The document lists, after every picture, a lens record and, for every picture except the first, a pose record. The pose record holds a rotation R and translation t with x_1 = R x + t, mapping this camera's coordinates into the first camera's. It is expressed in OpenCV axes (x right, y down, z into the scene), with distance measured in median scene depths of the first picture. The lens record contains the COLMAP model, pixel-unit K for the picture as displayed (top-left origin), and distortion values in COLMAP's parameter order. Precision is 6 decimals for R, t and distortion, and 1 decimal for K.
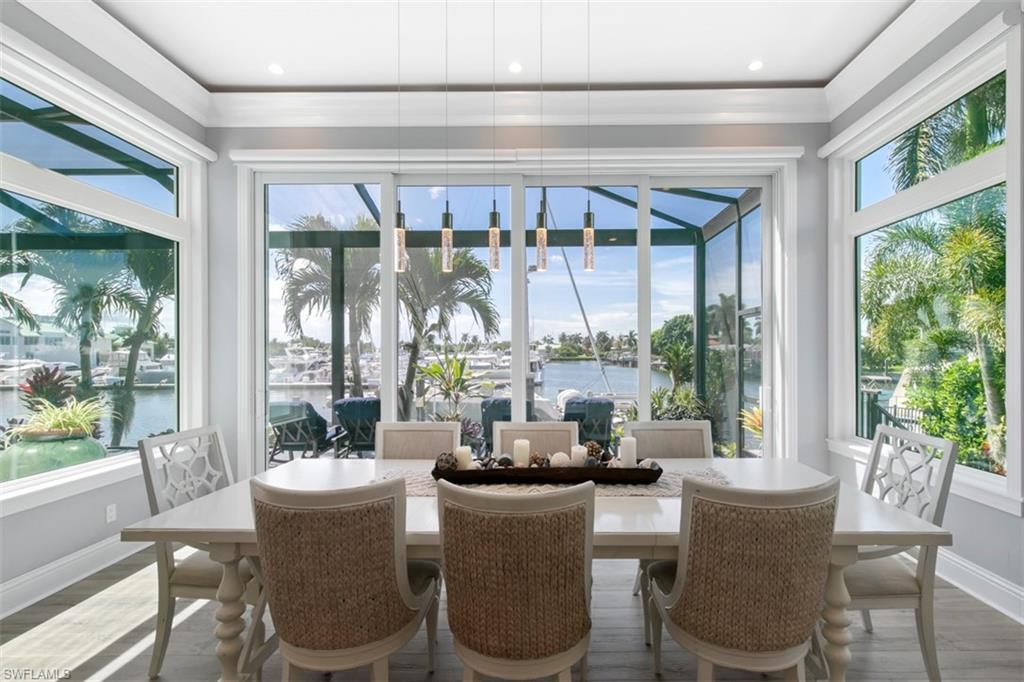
lens RADIAL K [[469.0, 0, 515.6], [0, 469.0, 347.9], [0, 0, 1]] dist [0.010445, -0.002065]
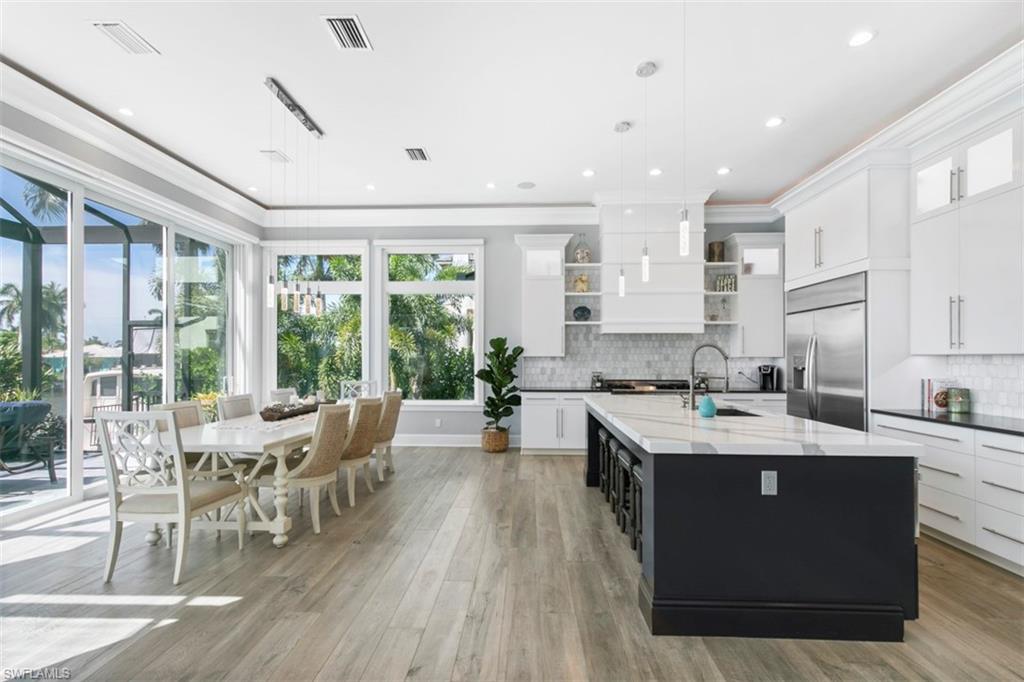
lens RADIAL K [[469.0, 0, 517.5], [0, 469.0, 351.3], [0, 0, 1]] dist [0.010445, -0.002065]
pose [[0.014629, 0.014477, 0.999788, -1.136310], [-0.006999, 0.999872, -0.014376, 0.017073], [-0.999868, -0.006787, 0.014728, -0.006062]]
